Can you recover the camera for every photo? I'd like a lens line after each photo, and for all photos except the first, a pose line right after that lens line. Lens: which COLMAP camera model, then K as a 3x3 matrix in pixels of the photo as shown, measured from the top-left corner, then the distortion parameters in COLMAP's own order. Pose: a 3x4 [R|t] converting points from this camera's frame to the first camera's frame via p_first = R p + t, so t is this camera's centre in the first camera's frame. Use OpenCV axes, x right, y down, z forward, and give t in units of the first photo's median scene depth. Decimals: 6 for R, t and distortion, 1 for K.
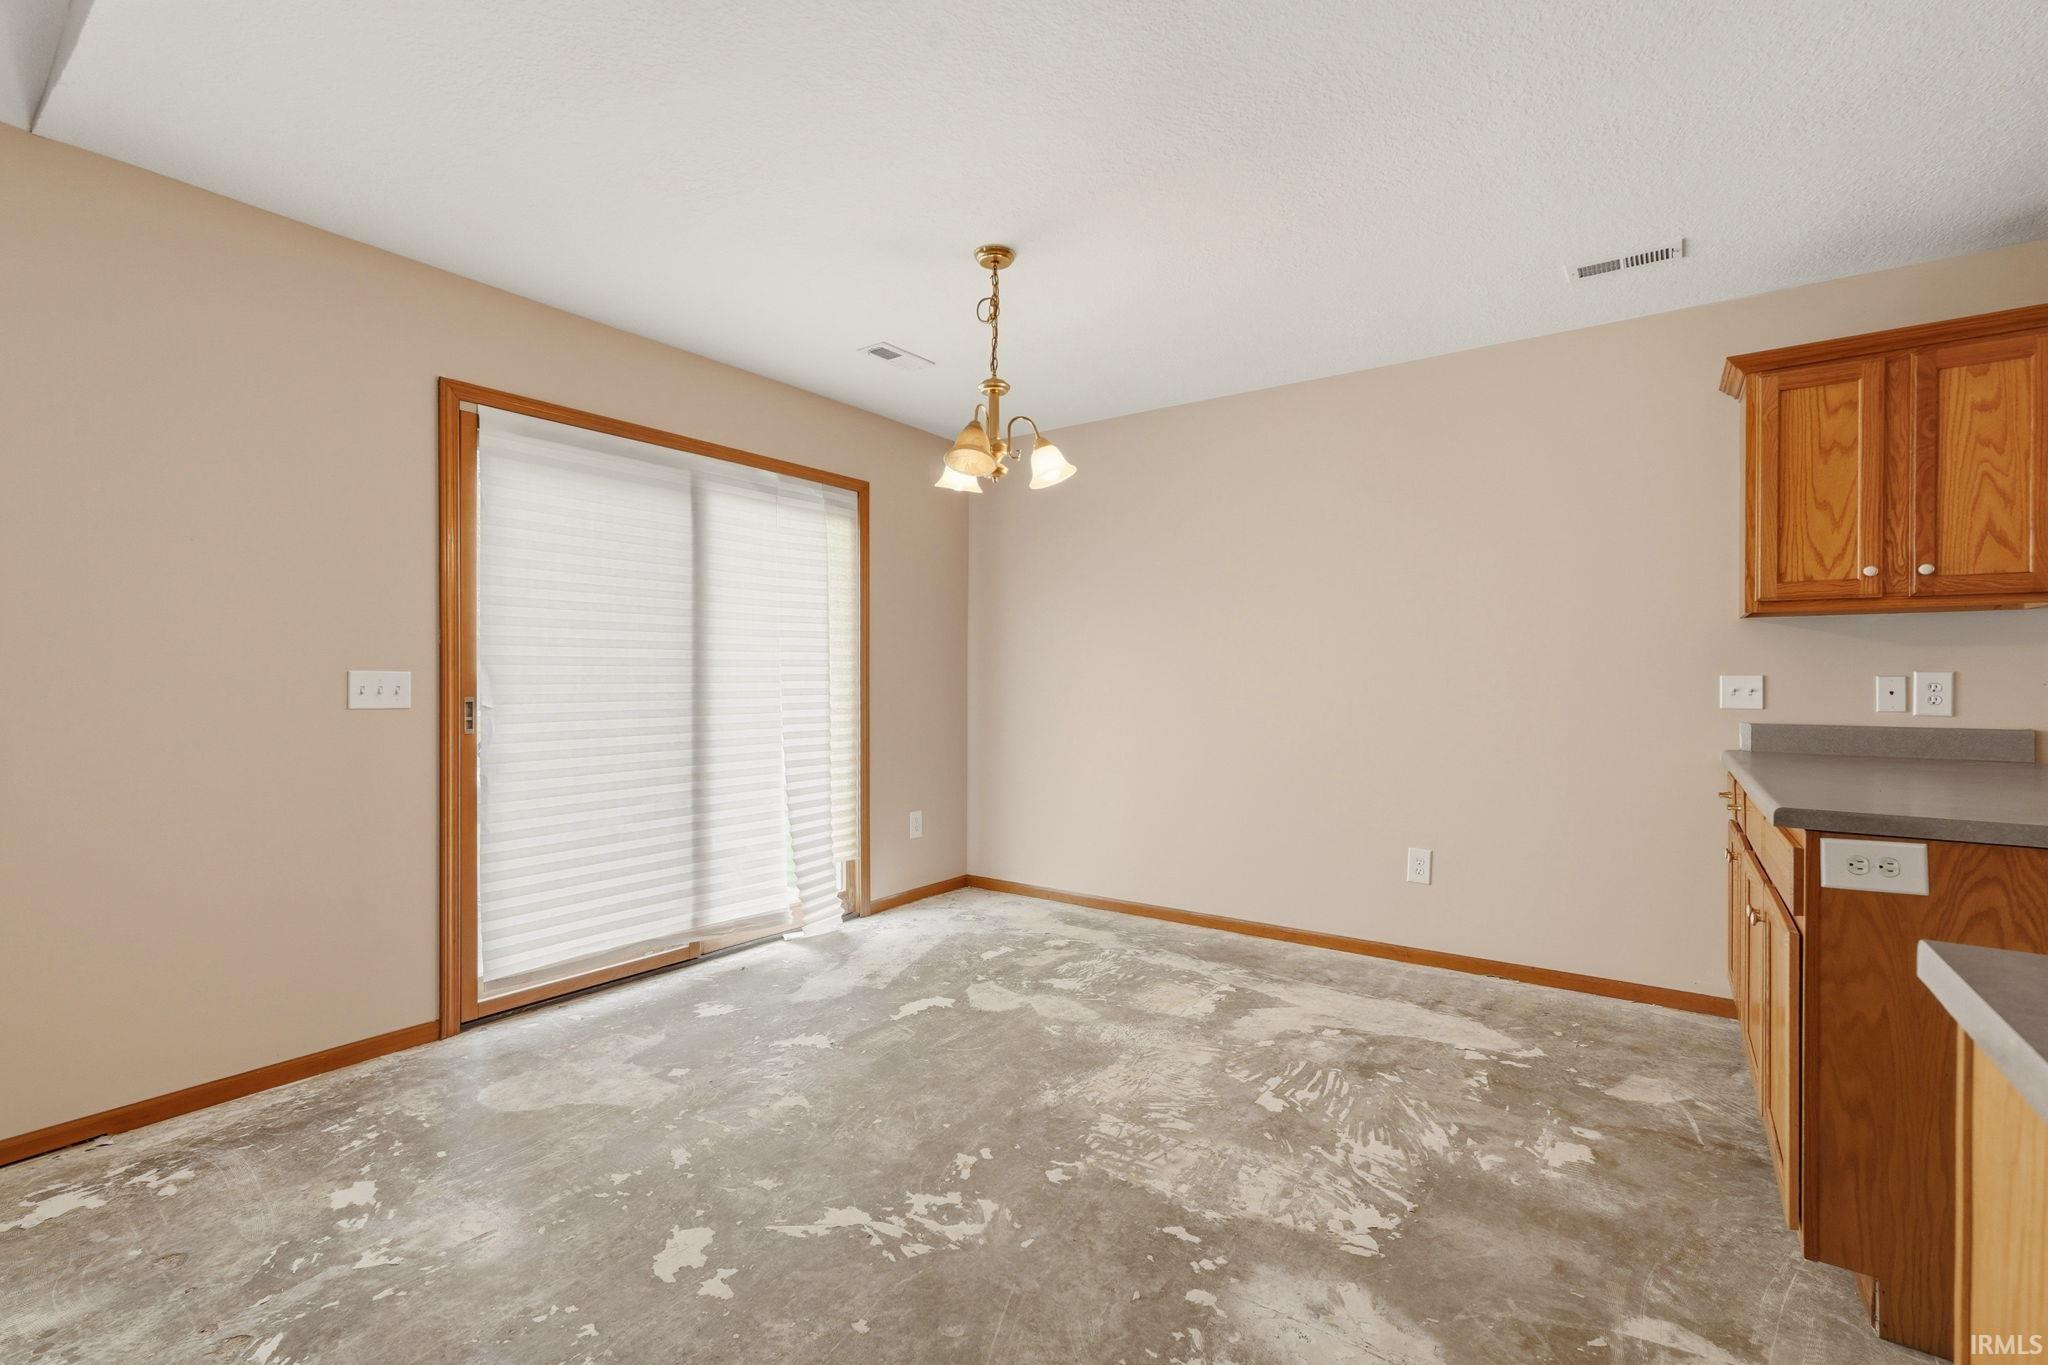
lens RADIAL K [[900.1, 0, 1030.9], [0, 900.1, 681.9], [0, 0, 1]] dist [-0.012614, 0.005925]
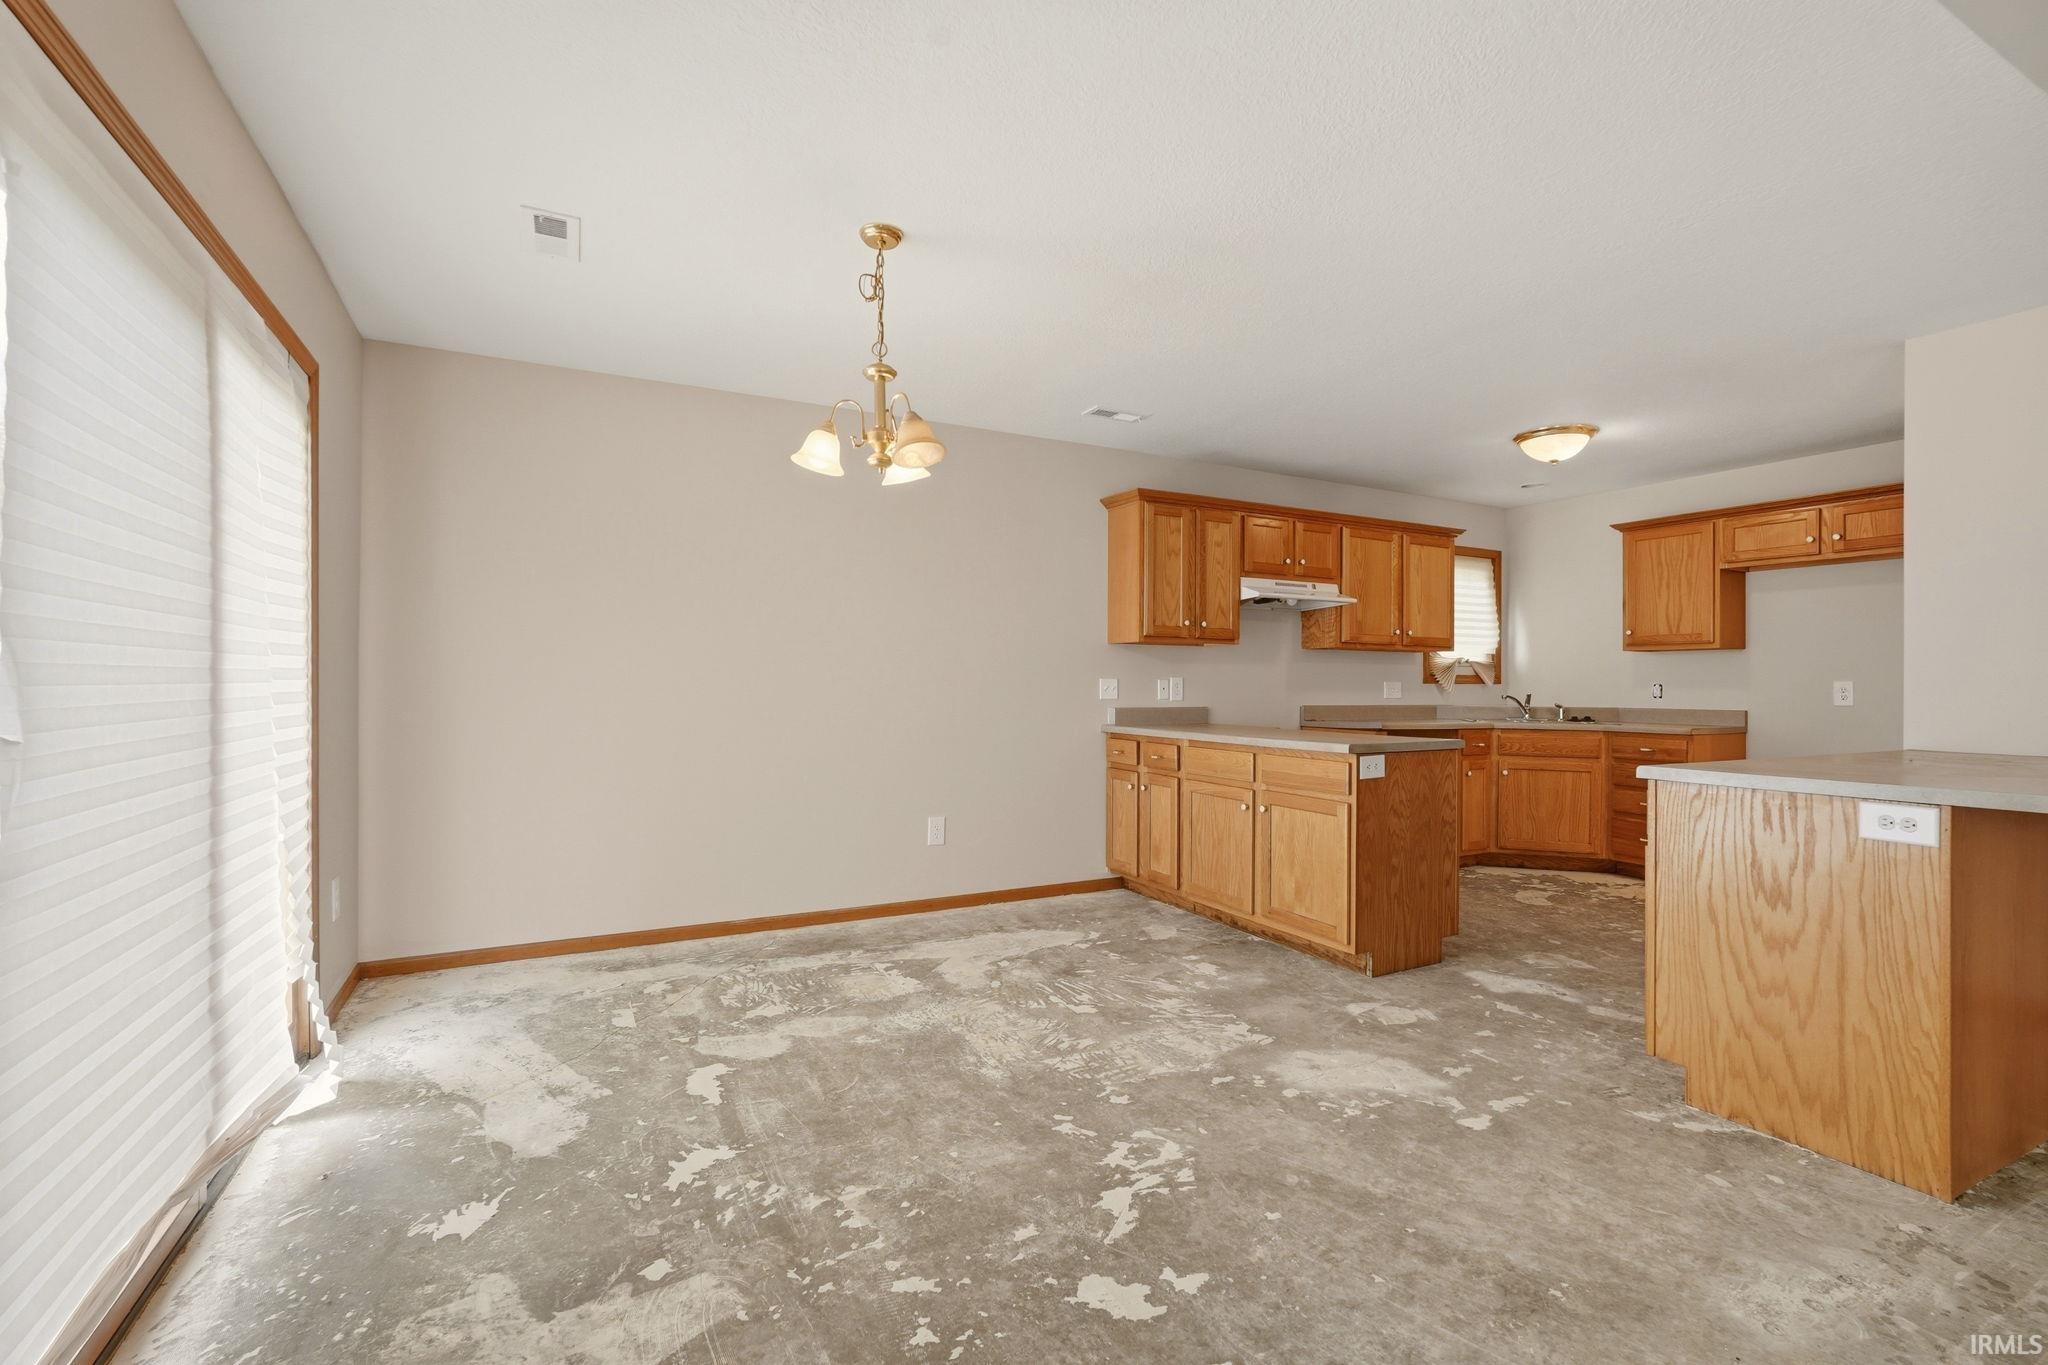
lens RADIAL K [[900.1, 0, 1032.0], [0, 900.1, 681.5], [0, 0, 1]] dist [-0.012614, 0.005925]
pose [[0.449373, 0.001674, 0.893343, -0.773487], [-0.002341, 0.999997, -0.000696, -0.000872], [-0.893341, -0.001778, 0.449376, 0.407443]]
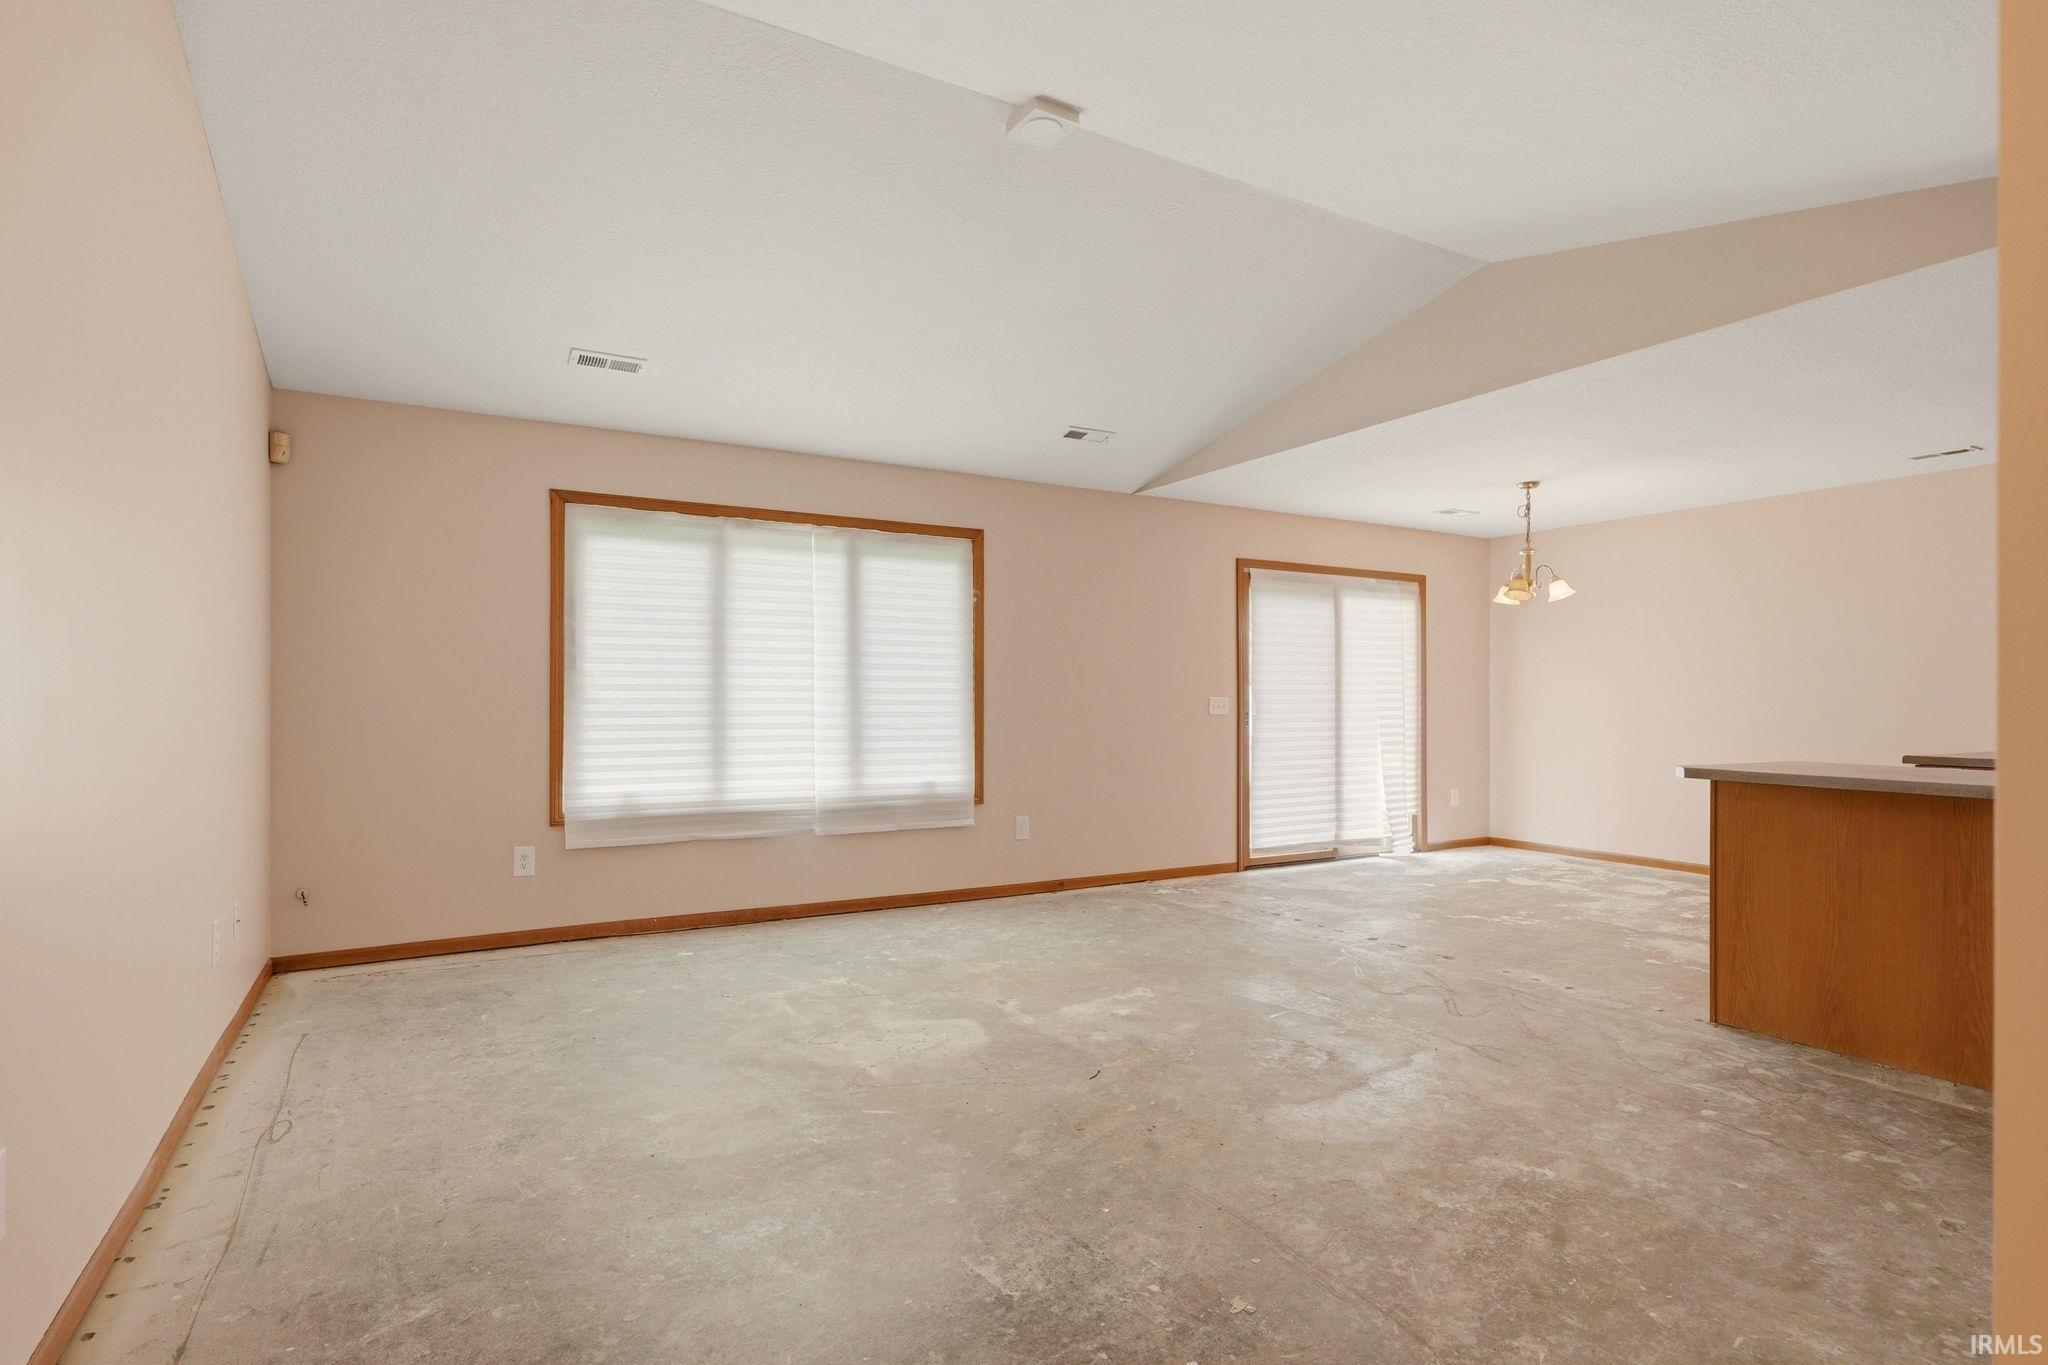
lens RADIAL K [[1059.6, 0, 1033.5], [0, 1059.6, 693.9], [0, 0, 1]] dist [-0.000213, -0.000203]
pose [[0.913558, -0.001706, -0.406704, -0.082137], [-0.001464, 0.999971, -0.007482, -0.000611], [0.406705, 0.007431, 0.913529, -1.452509]]
